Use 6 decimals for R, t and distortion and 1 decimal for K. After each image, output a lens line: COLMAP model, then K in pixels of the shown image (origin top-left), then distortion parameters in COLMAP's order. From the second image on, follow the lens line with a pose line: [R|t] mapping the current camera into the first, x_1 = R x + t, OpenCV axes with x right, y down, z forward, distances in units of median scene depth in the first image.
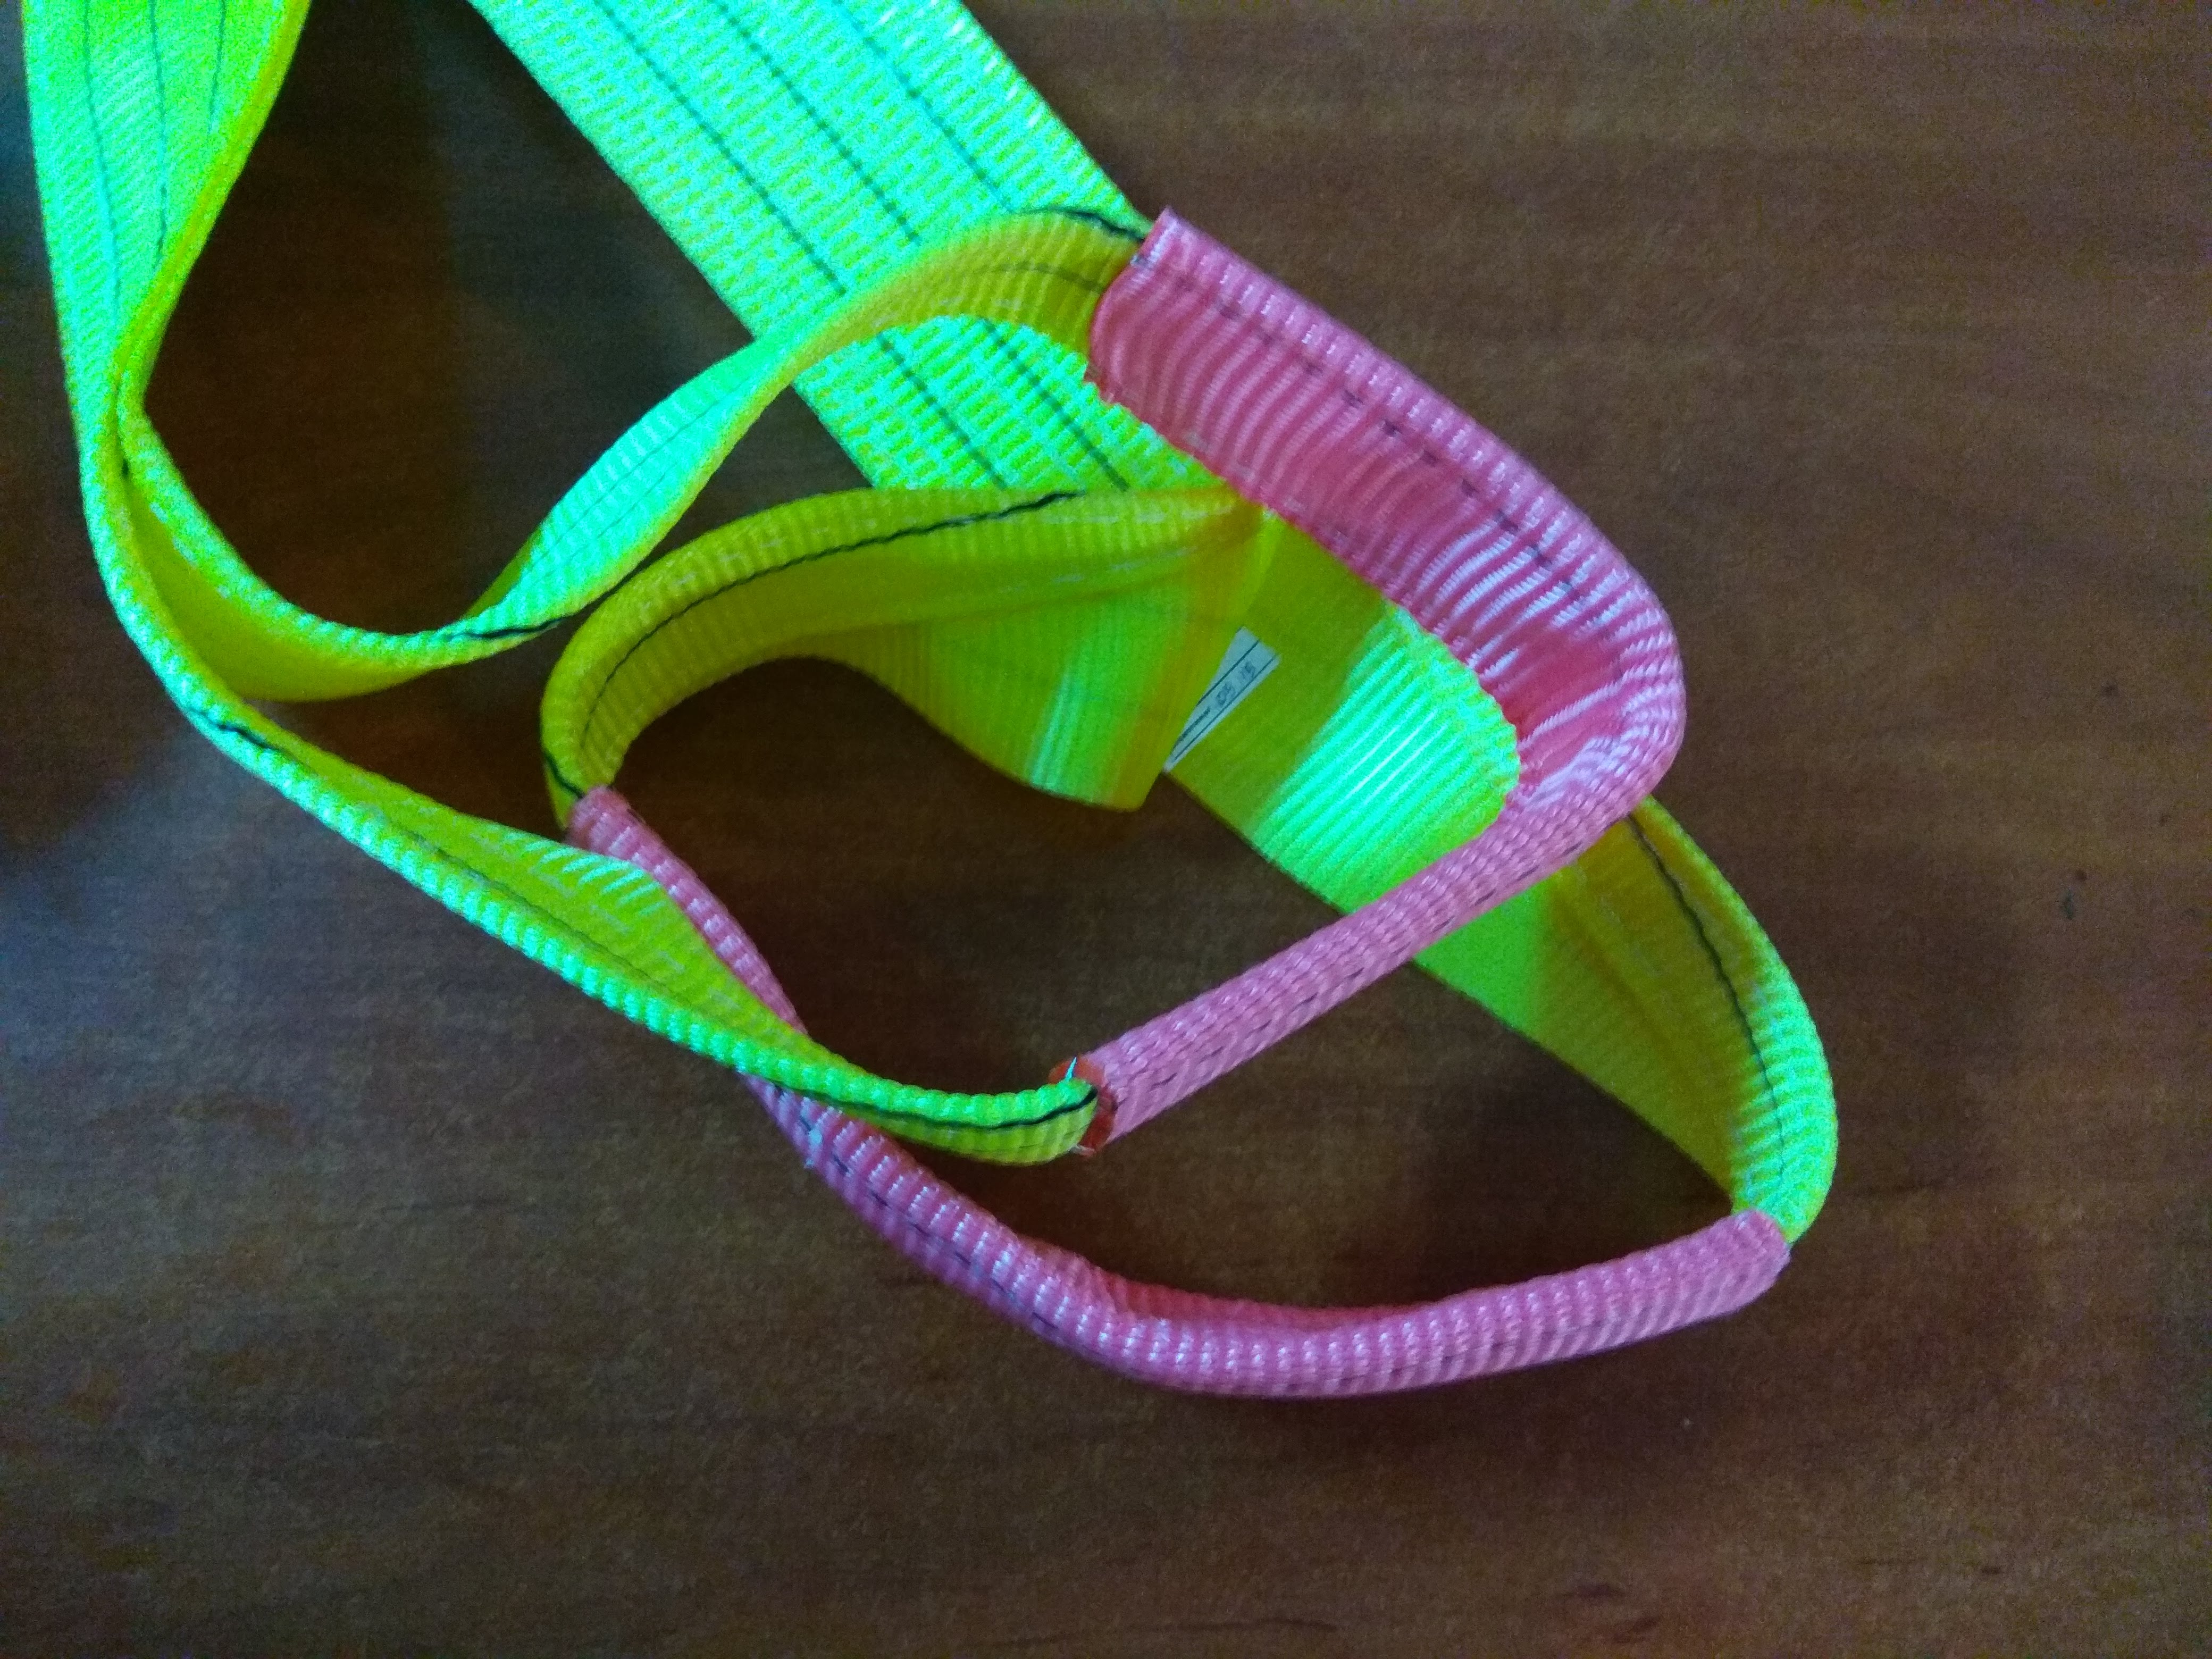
lens RADIAL K [[1610.0, 0, 1106.0], [0, 1610.0, 829.5], [0, 0, 1]] dist [0.004395, -0.049217]
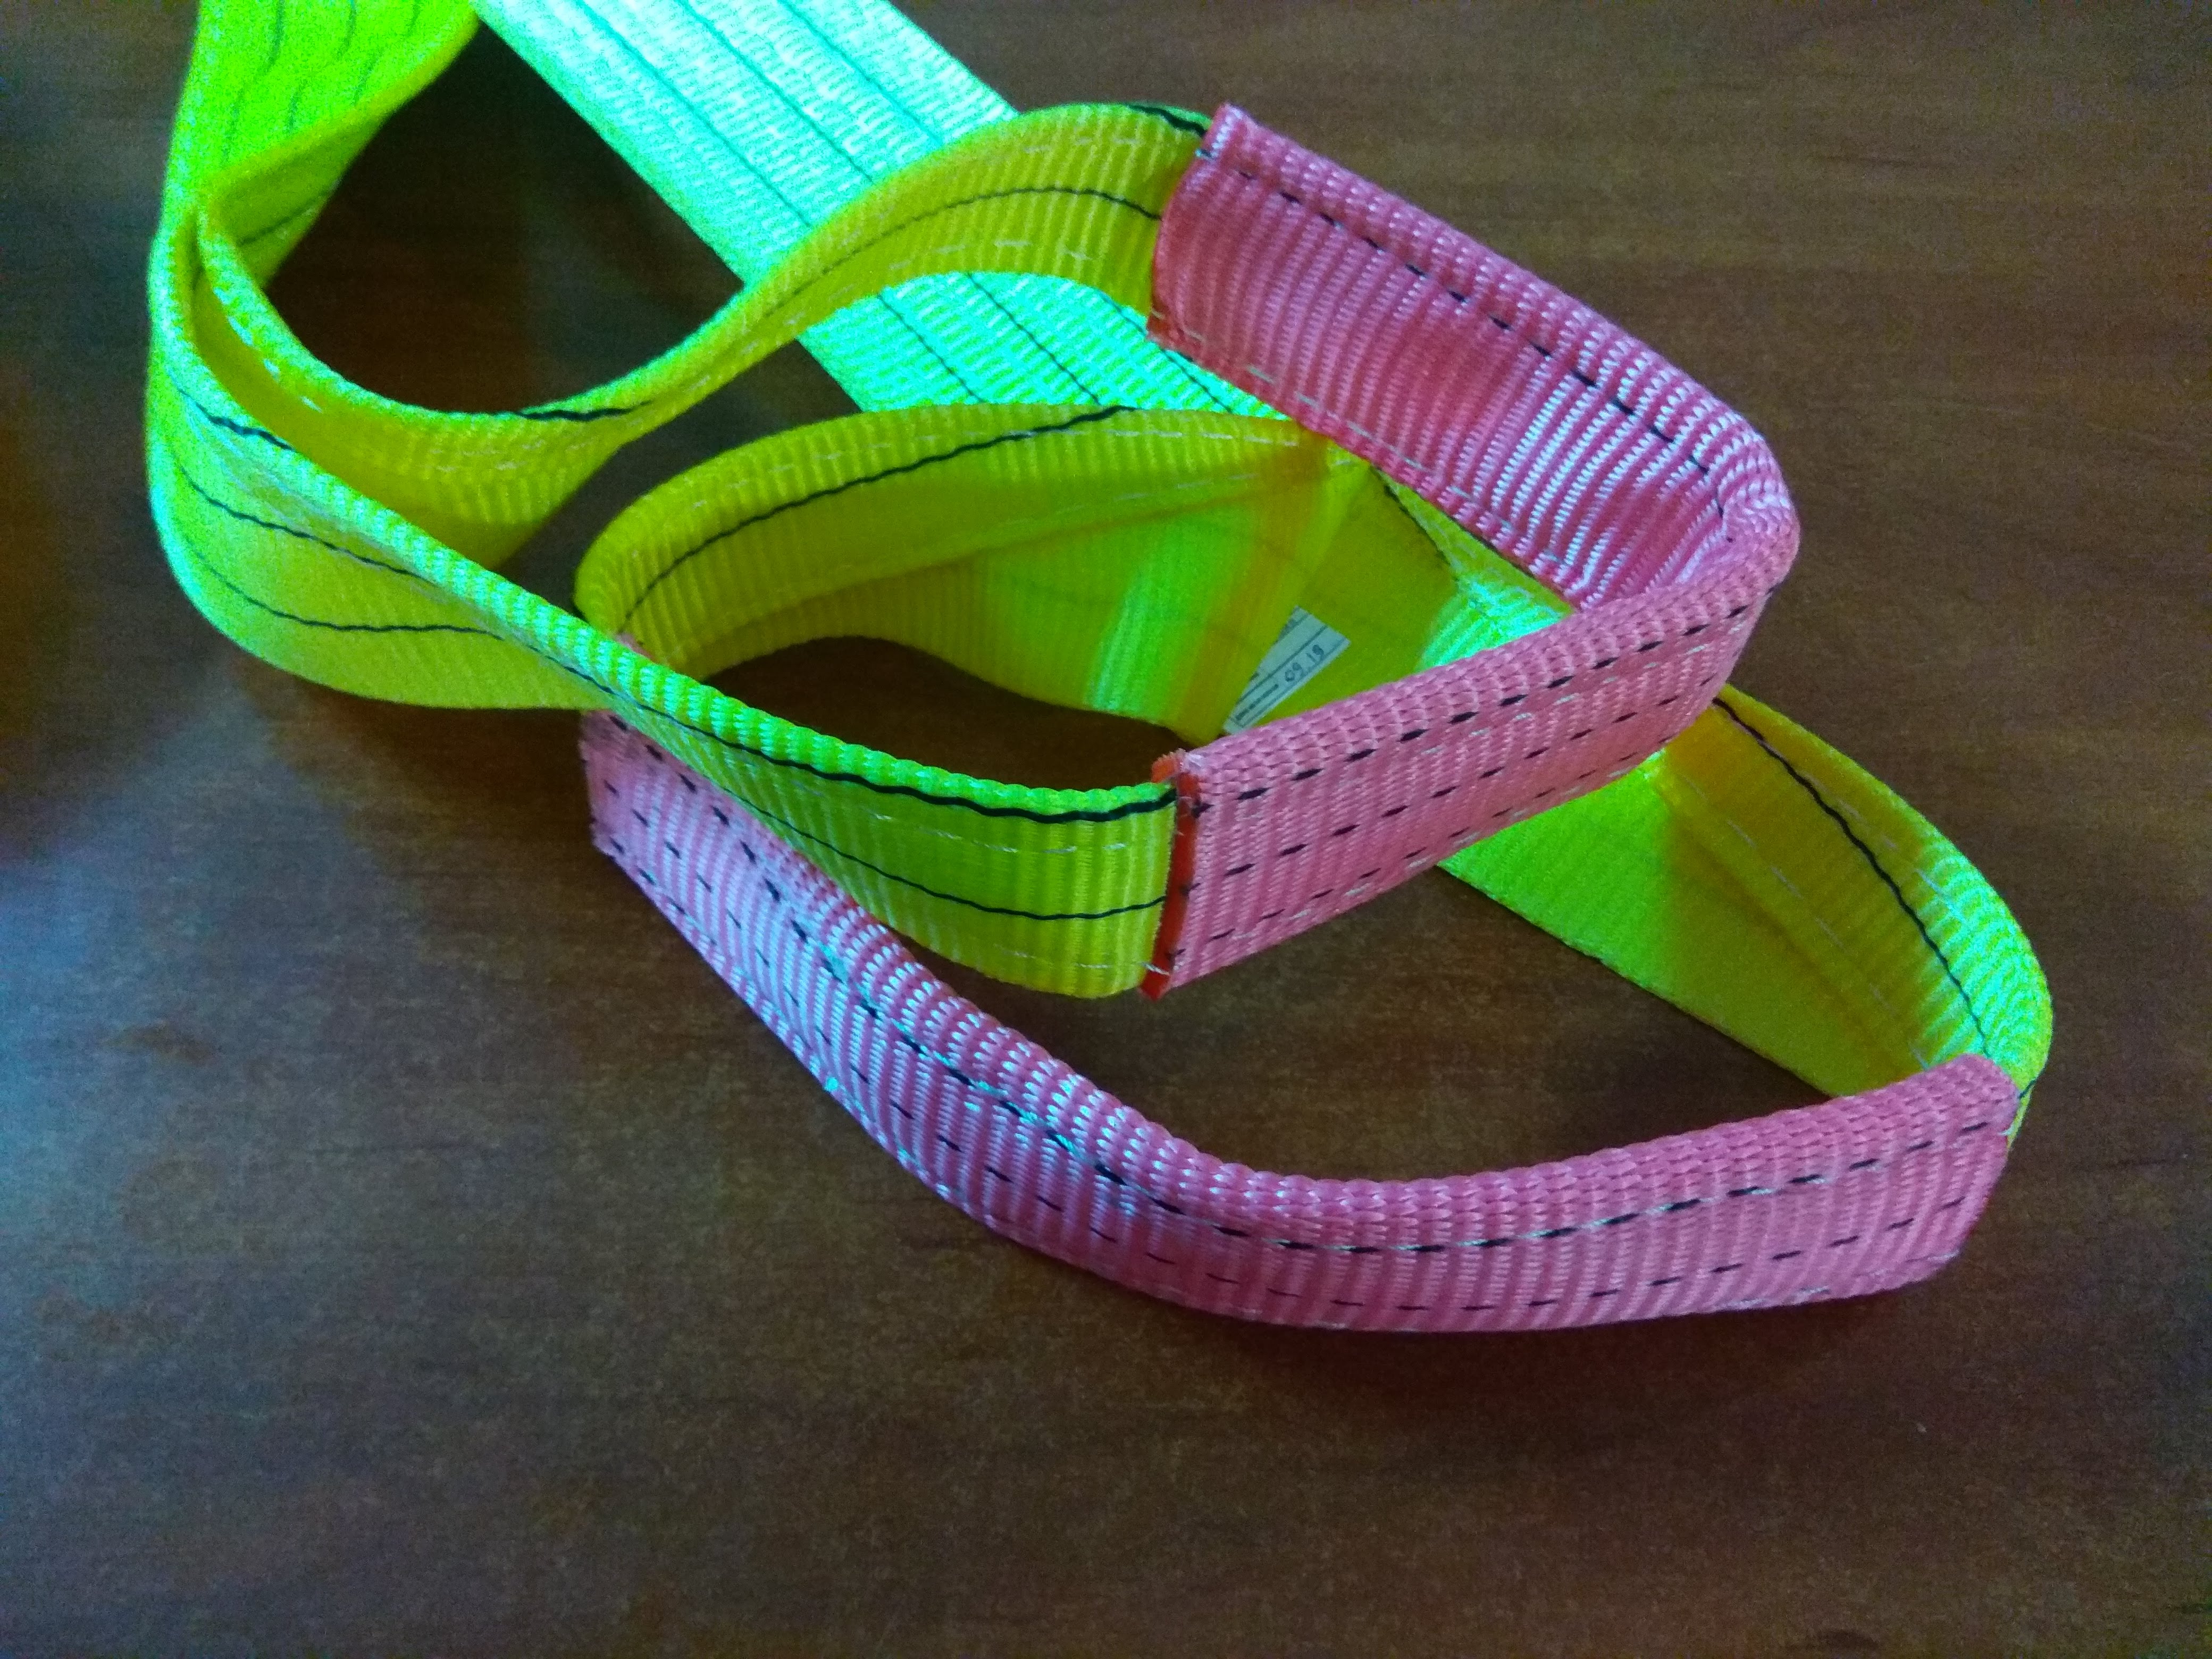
lens RADIAL K [[1610.0, 0, 1106.0], [0, 1610.0, 829.5], [0, 0, 1]] dist [0.004395, -0.049217]
pose [[0.999839, -0.004902, -0.017290, -0.023054], [-0.001253, 0.940736, -0.339137, 0.365443], [0.017928, 0.339104, 0.940578, 0.160088]]
